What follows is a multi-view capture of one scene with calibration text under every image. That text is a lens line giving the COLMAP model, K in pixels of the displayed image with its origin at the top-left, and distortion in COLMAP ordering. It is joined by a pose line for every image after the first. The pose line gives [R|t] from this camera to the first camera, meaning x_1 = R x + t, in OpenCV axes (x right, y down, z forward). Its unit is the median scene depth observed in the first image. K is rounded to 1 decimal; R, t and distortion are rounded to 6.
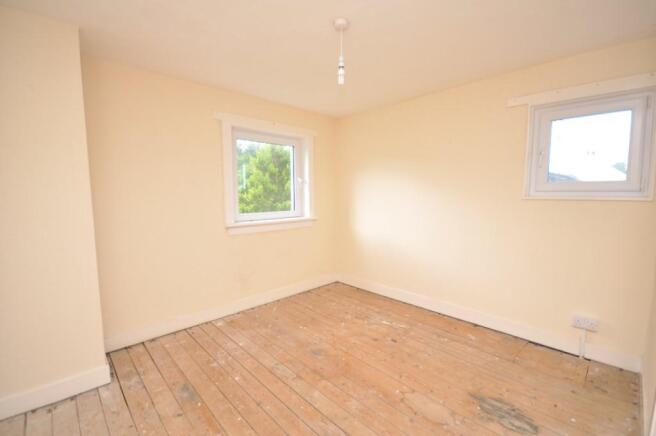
lens RADIAL K [[289.5, 0, 328.6], [0, 289.5, 218.0], [0, 0, 1]] dist [-0.000426, -0.000142]
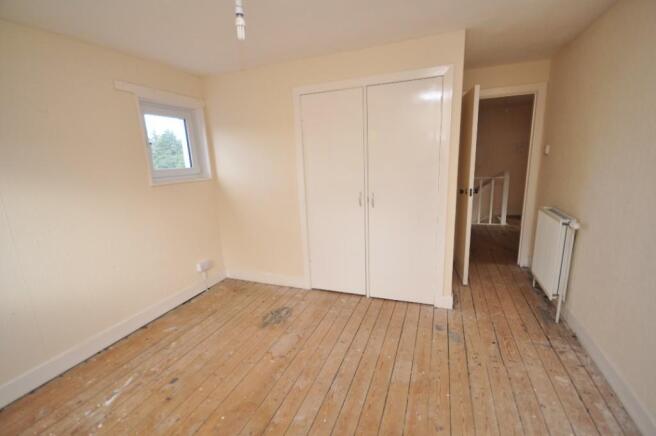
lens RADIAL K [[289.5, 0, 328.0], [0, 289.5, 218.6], [0, 0, 1]] dist [-0.000426, -0.000142]
pose [[-0.429329, -0.161067, 0.888670, -0.589995], [0.122633, 0.964459, 0.234050, -0.123469], [-0.894783, 0.209465, -0.394319, 0.896130]]
